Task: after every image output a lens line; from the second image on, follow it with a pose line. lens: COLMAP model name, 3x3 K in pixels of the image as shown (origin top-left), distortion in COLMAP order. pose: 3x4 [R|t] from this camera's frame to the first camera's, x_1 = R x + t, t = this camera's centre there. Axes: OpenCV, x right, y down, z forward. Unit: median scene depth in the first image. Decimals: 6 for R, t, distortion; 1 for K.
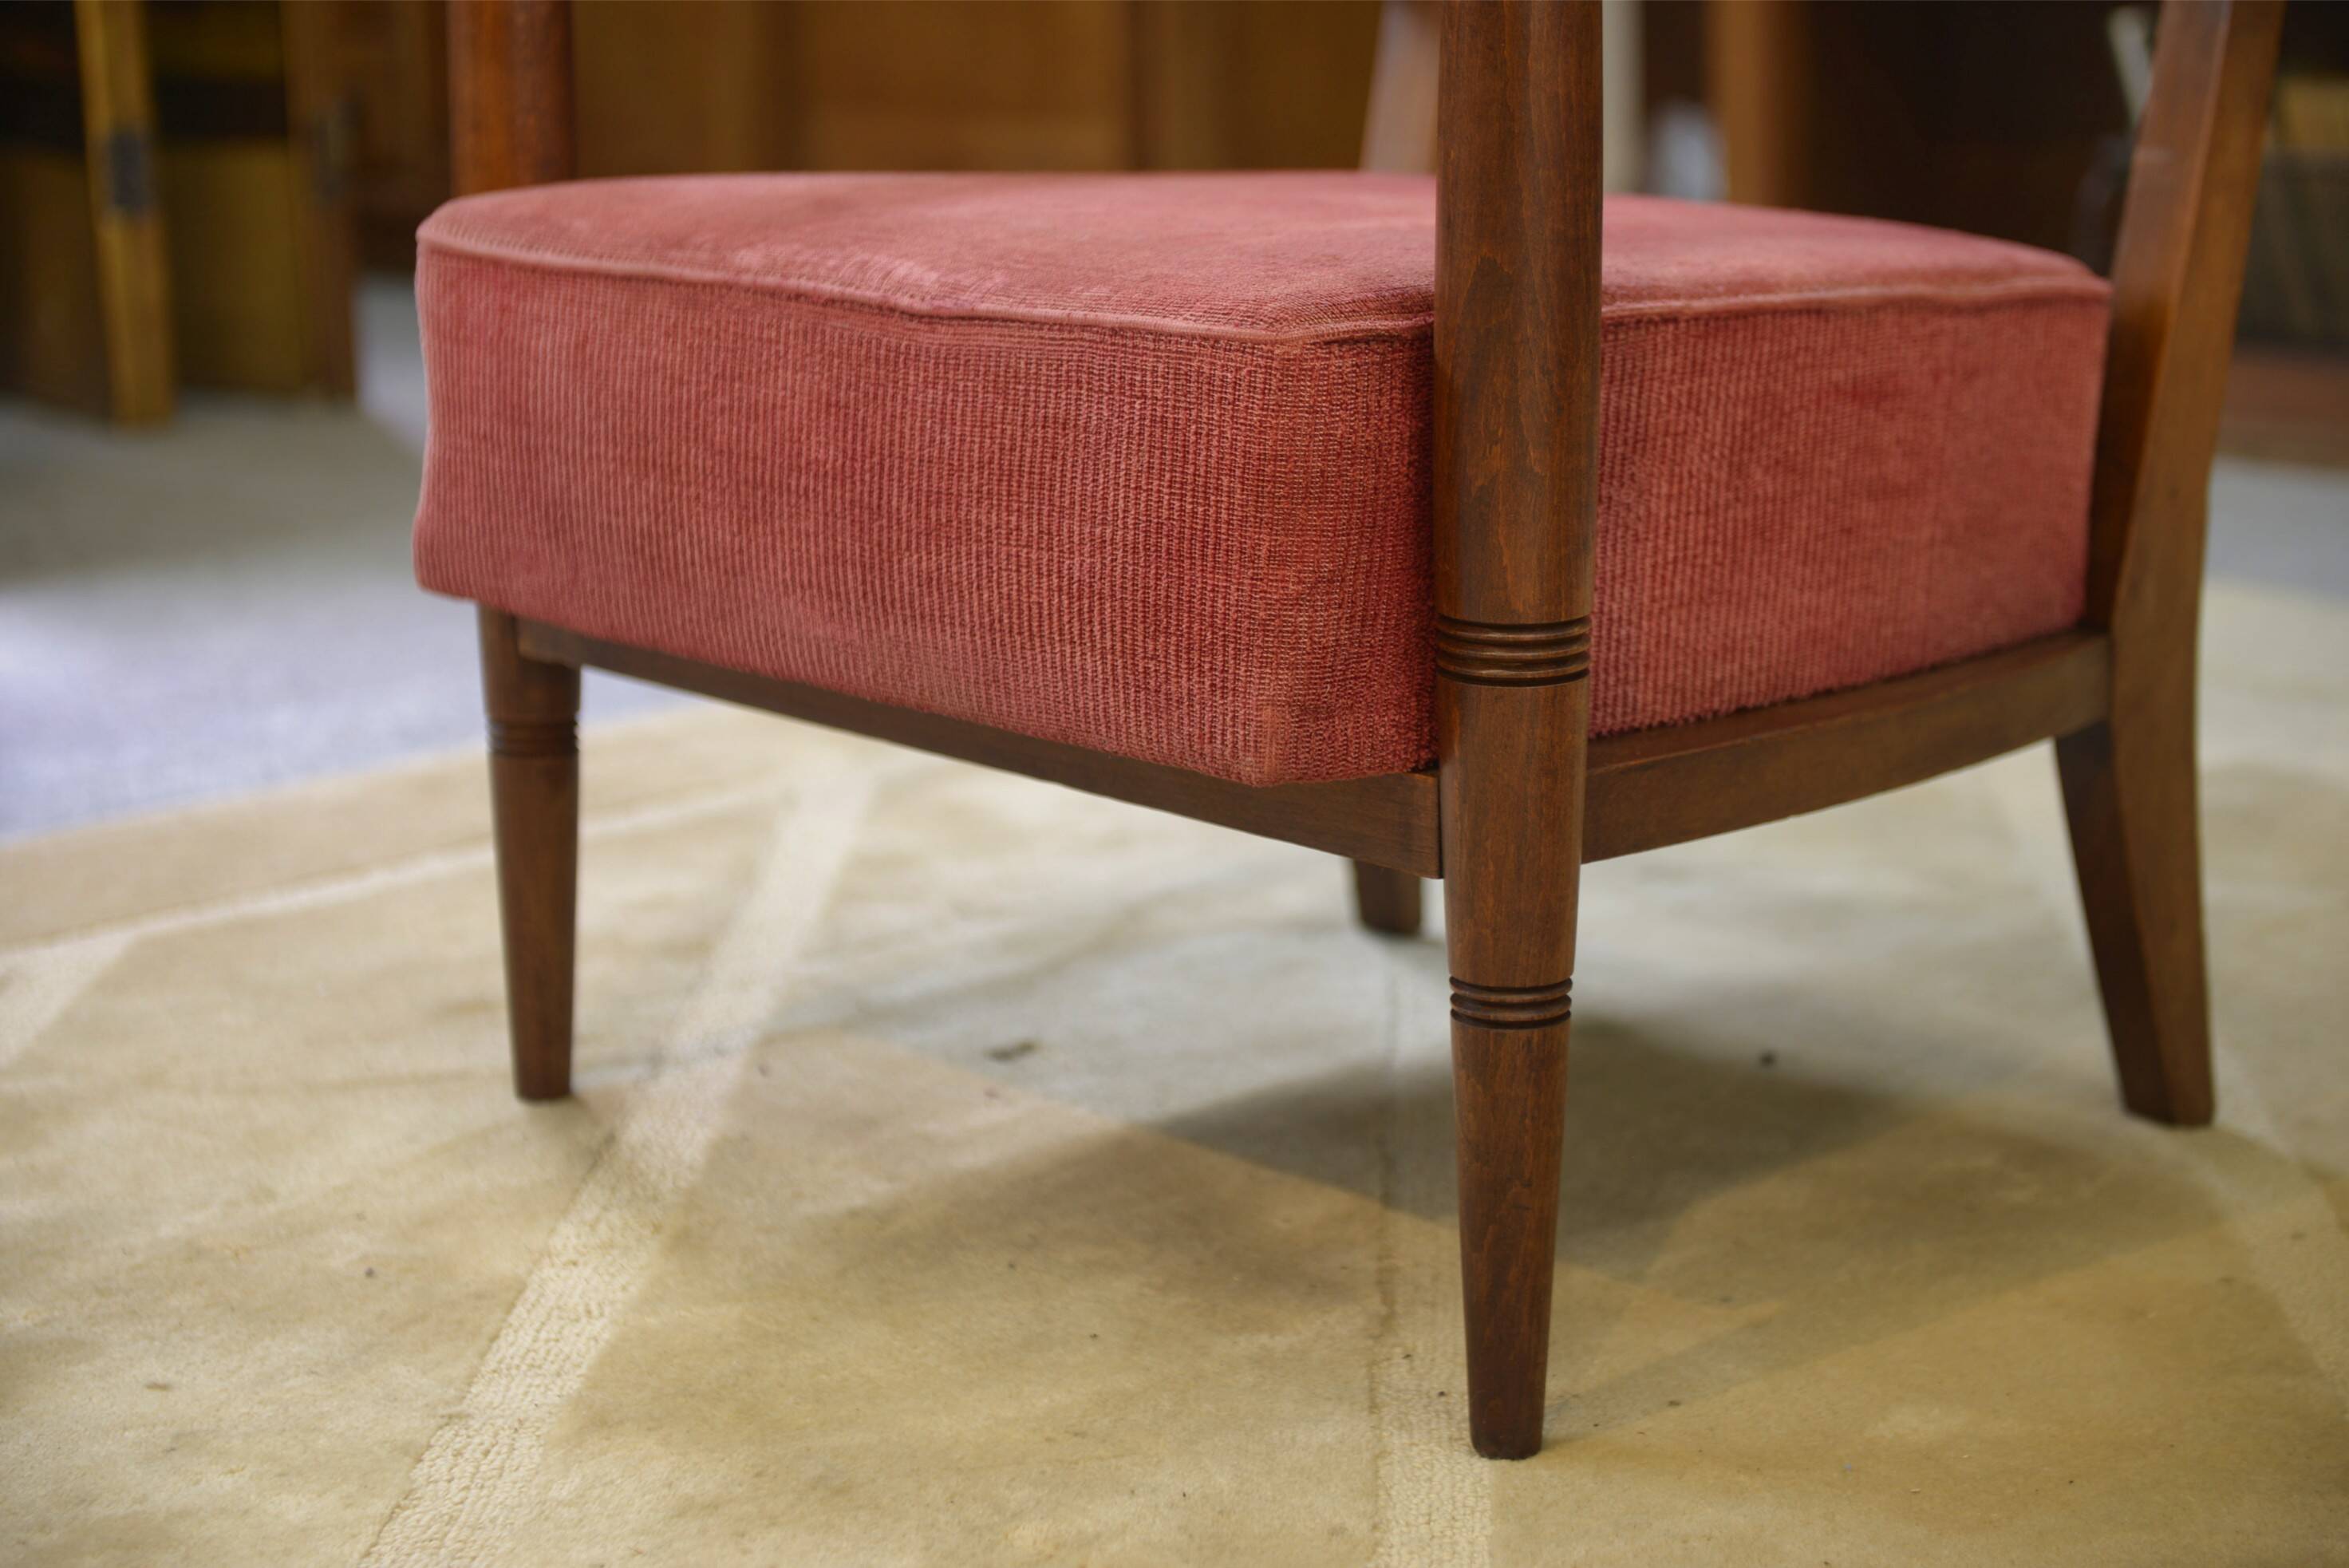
lens RADIAL K [[4467.8, 0, 1174.5], [0, 4467.8, 784.0], [0, 0, 1]] dist [0.134745, -0.336273]
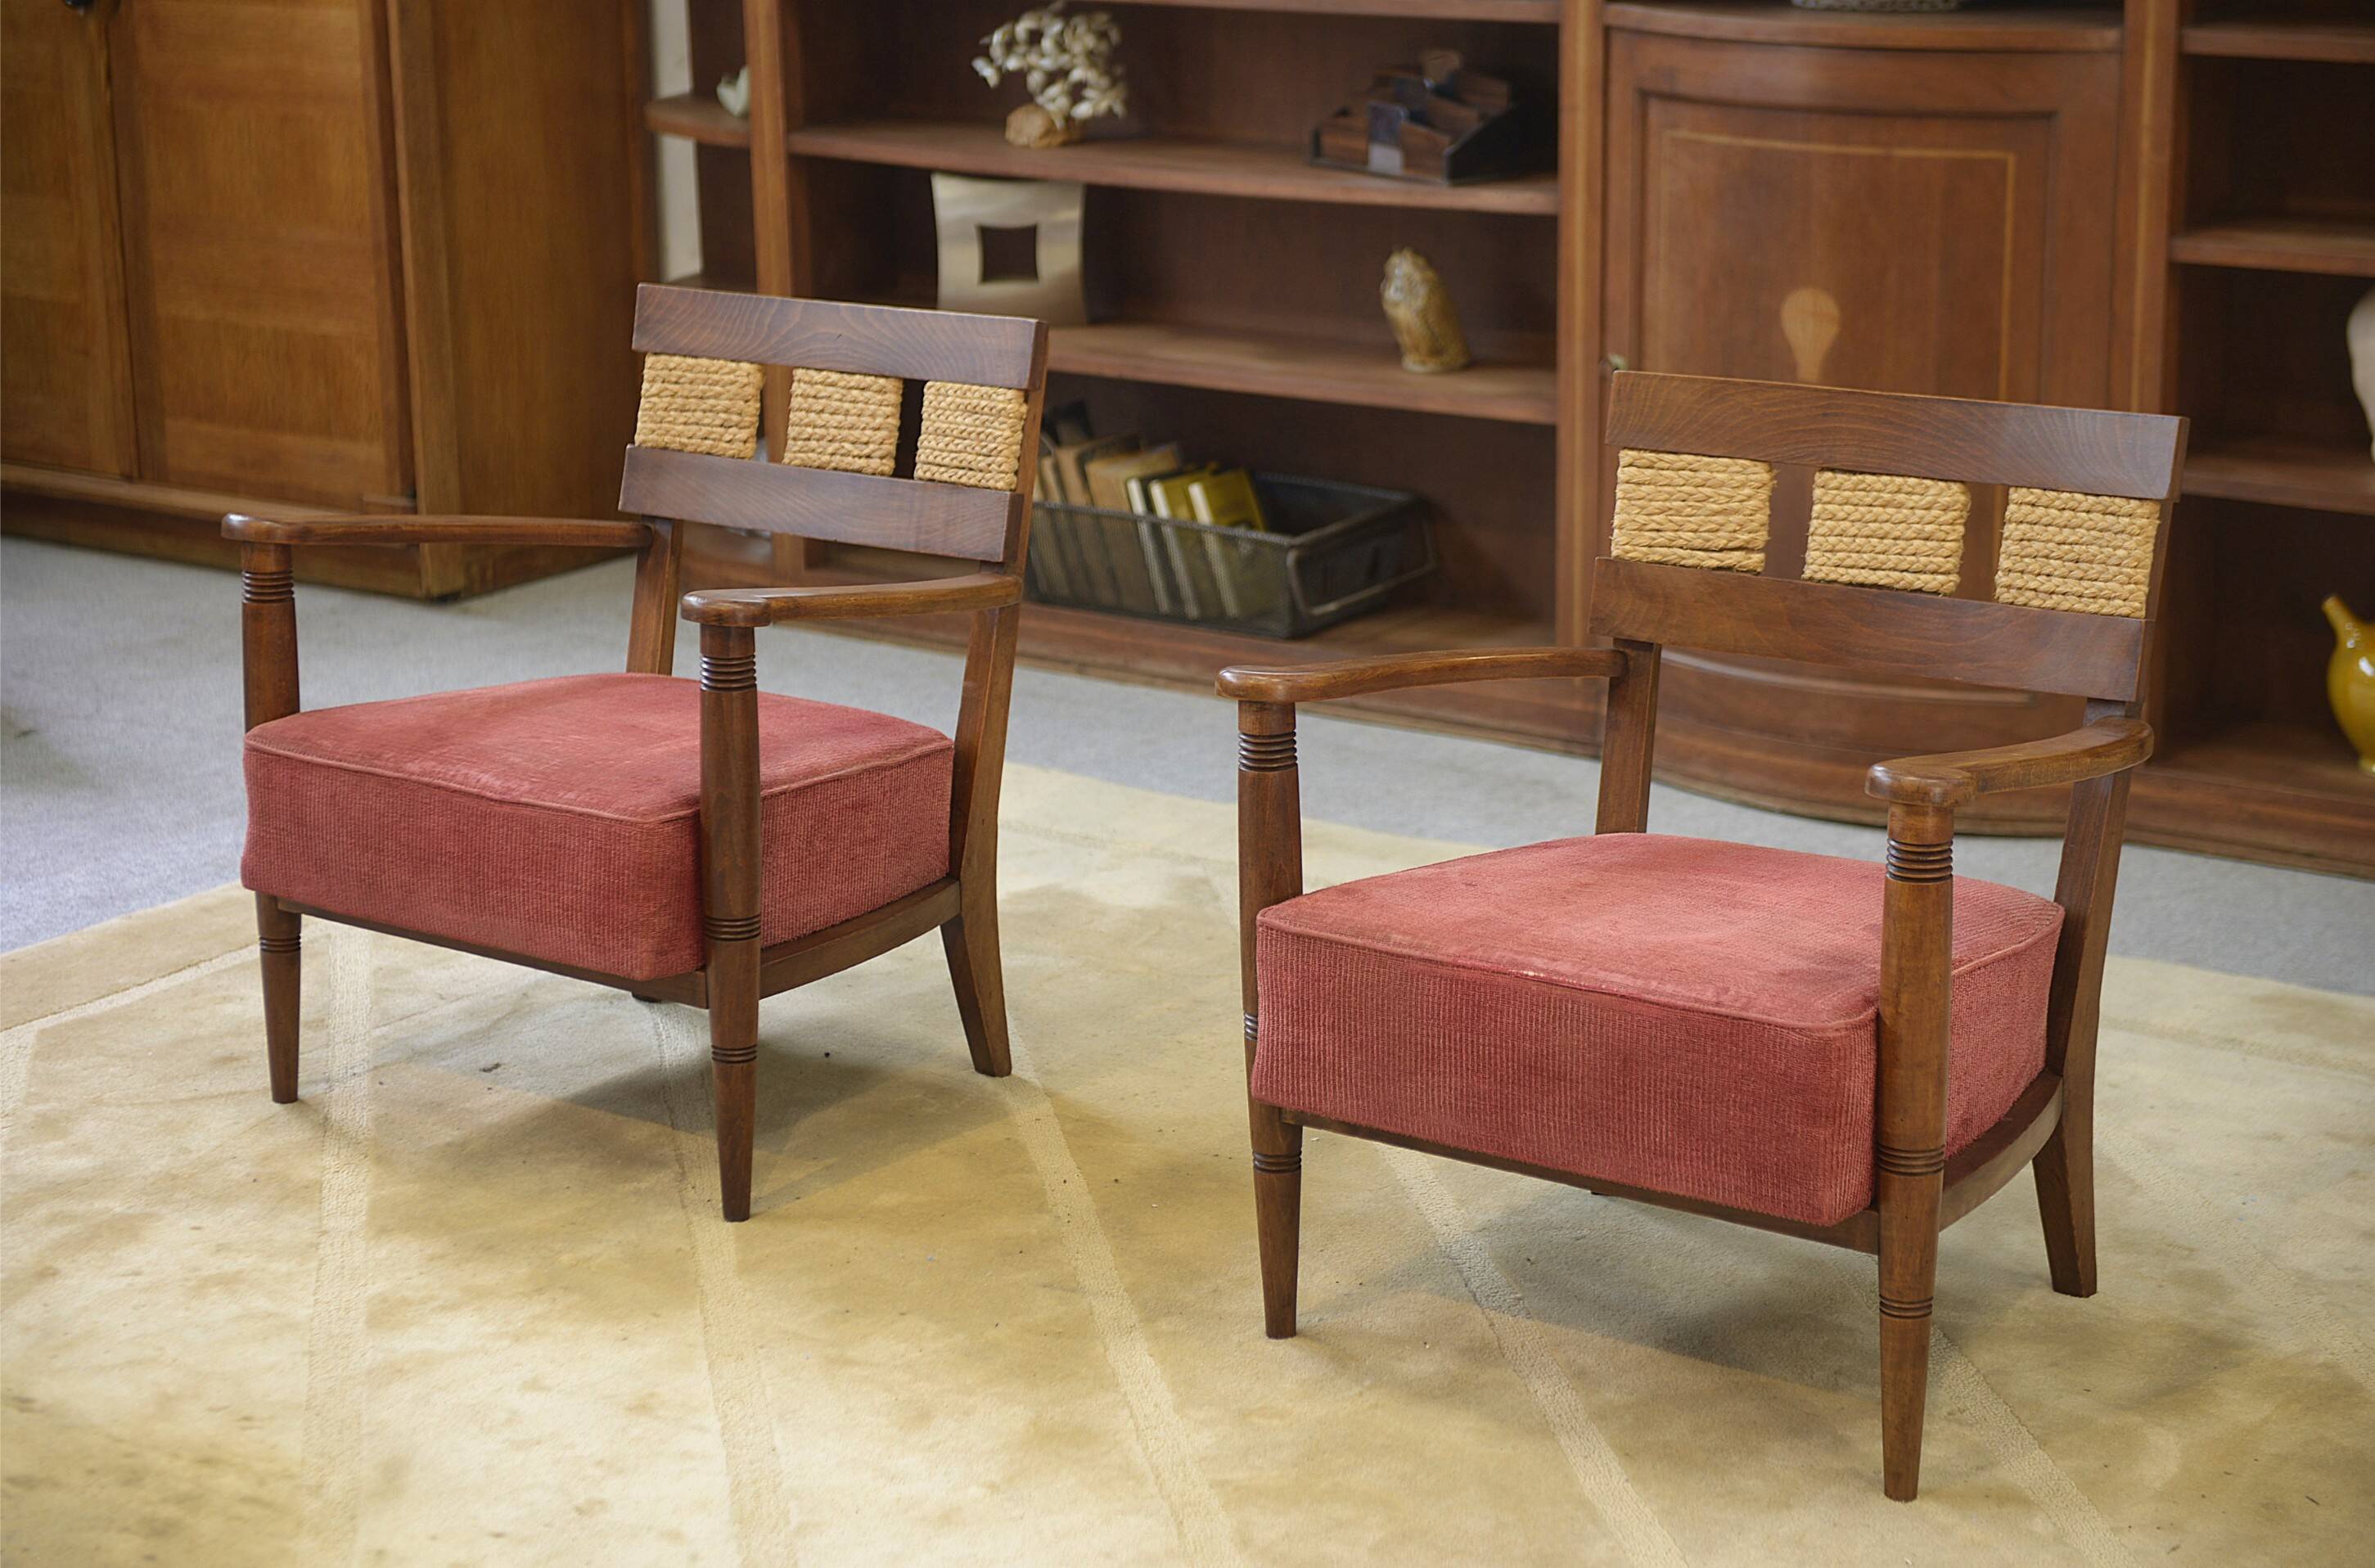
lens RADIAL K [[4567.3, 0, 1165.7], [0, 4567.3, 795.3], [0, 0, 1]] dist [0.144138, -0.343931]
pose [[0.977036, -0.040032, 0.209282, -0.224668], [0.033636, 0.998855, 0.034033, -0.177812], [-0.210405, -0.026212, 0.977263, -1.623156]]
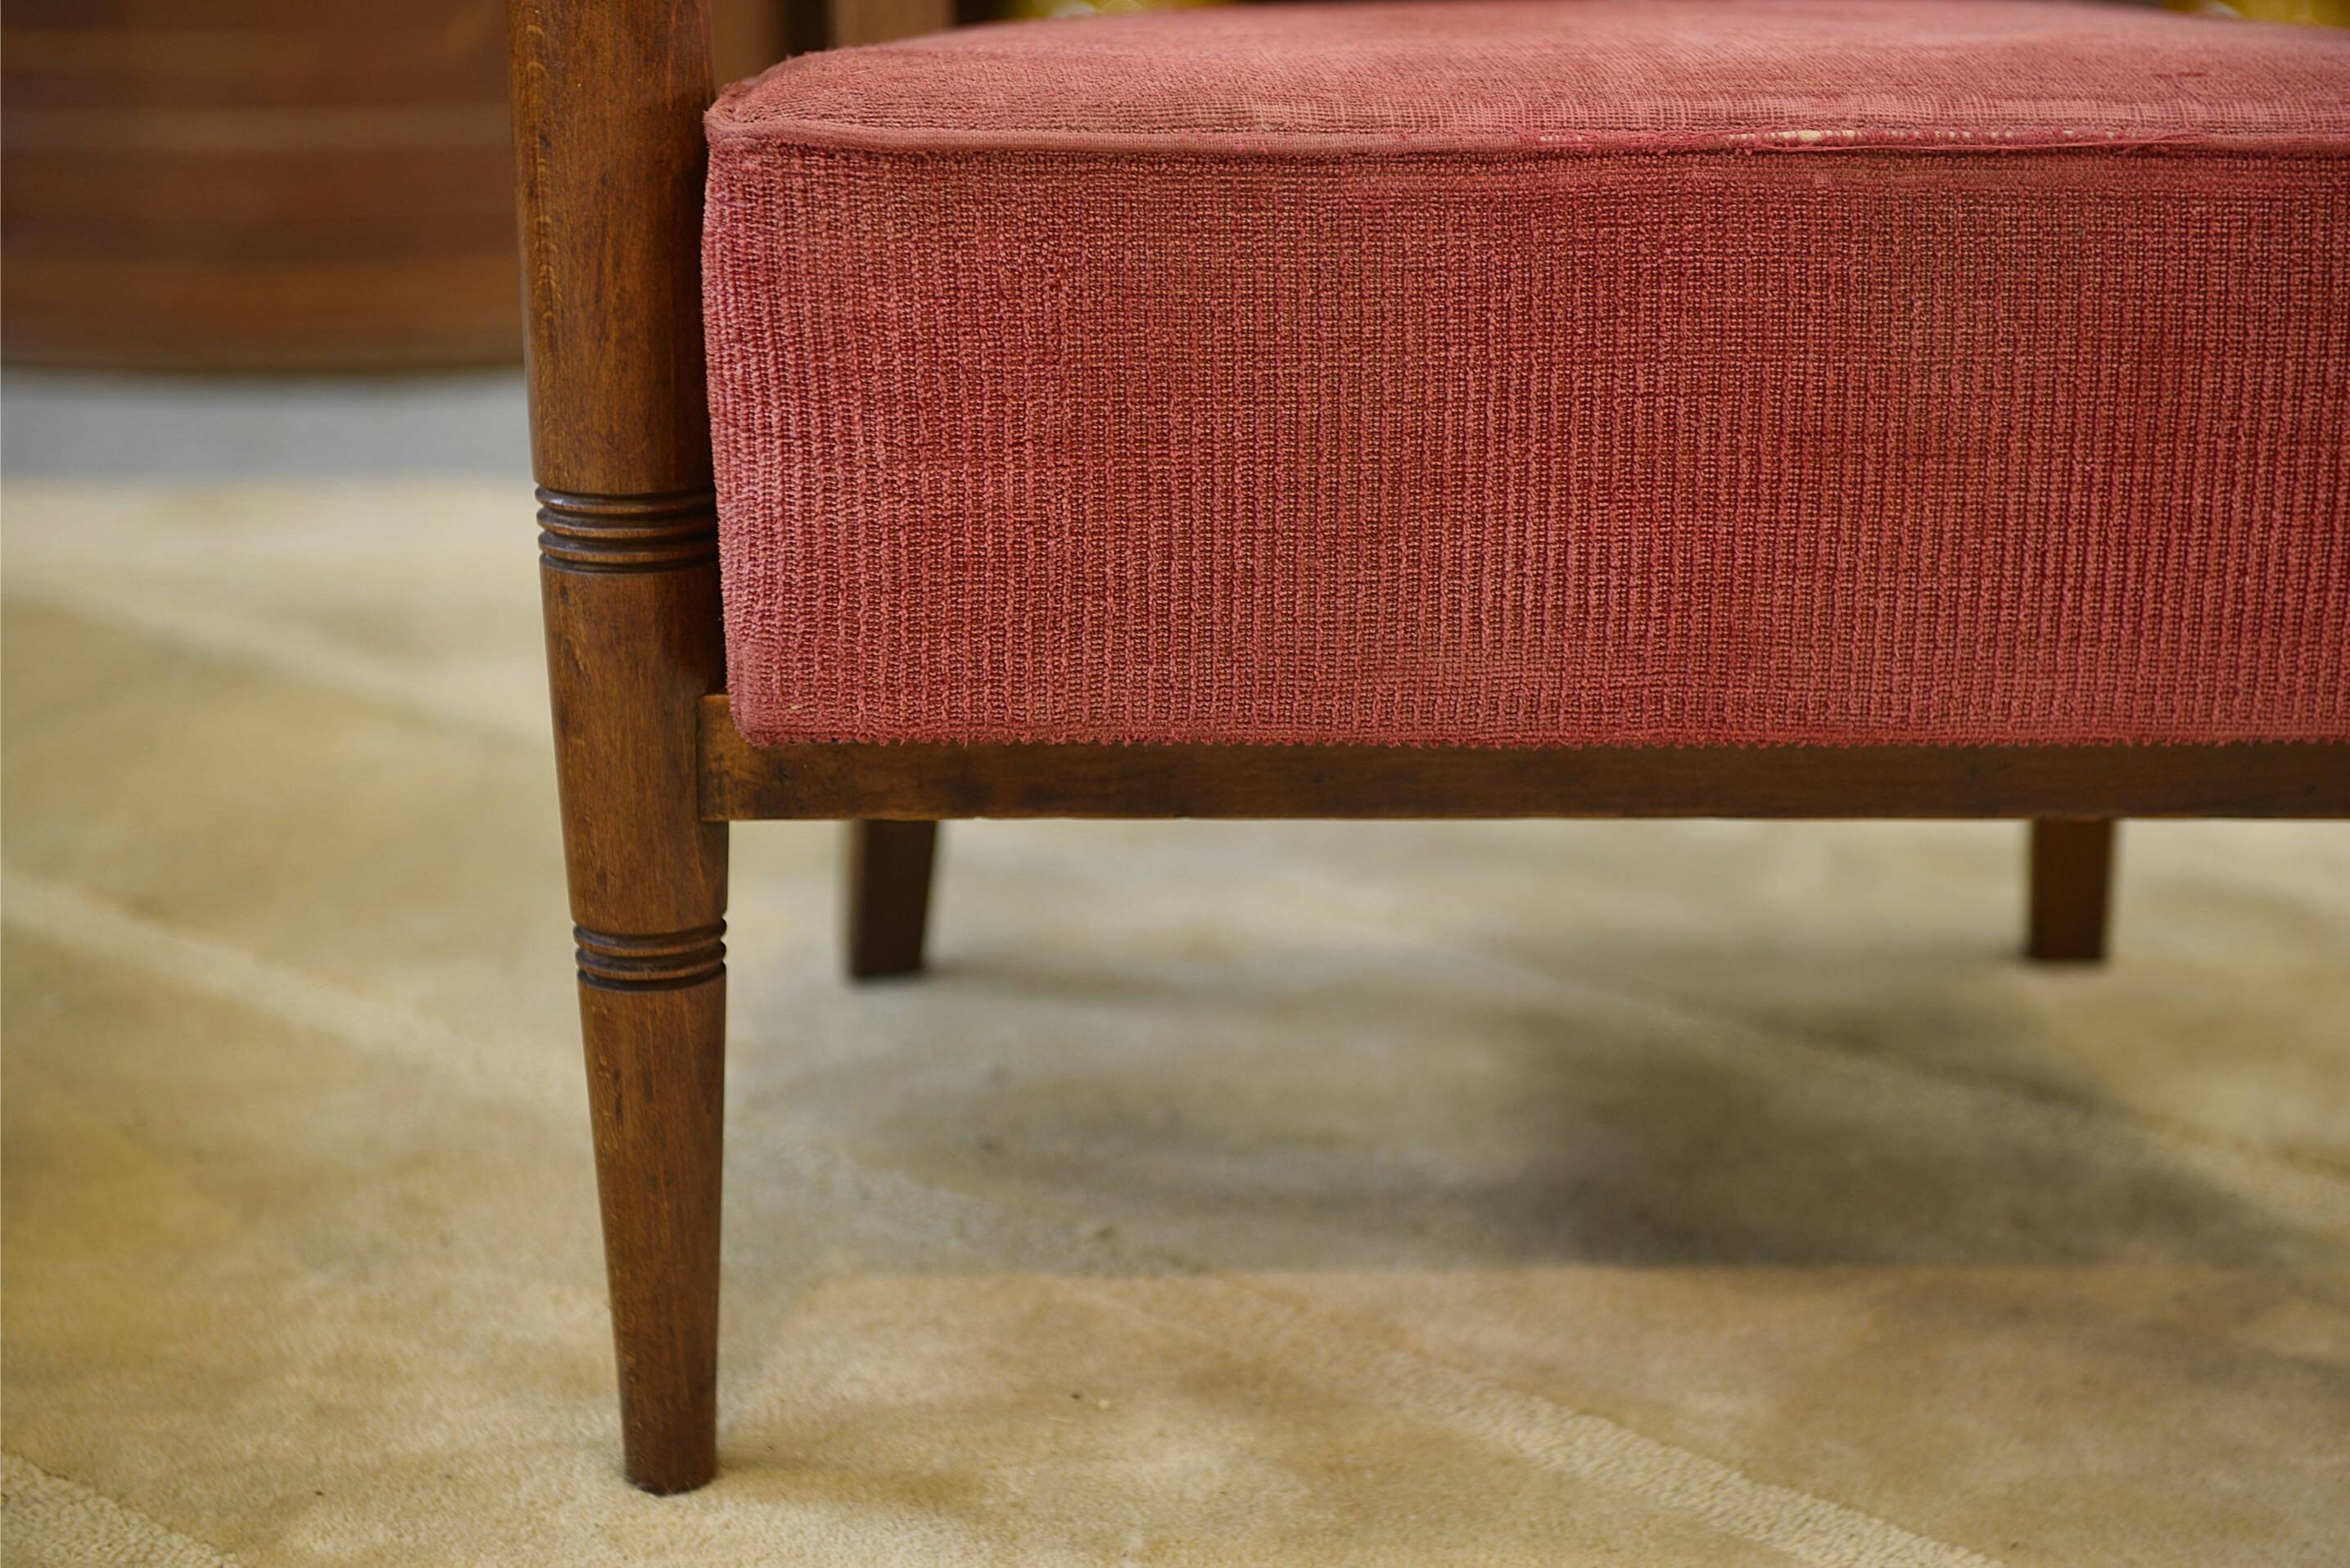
lens RADIAL K [[4469.5, 0, 1175.0], [0, 4469.5, 784.0], [0, 0, 1]] dist [0.134745, -0.336273]
pose [[0.625911, -0.173675, 0.760311, -0.195981], [0.147612, 0.983649, 0.103172, 0.000998], [-0.765798, 0.047654, 0.641314, 0.125336]]
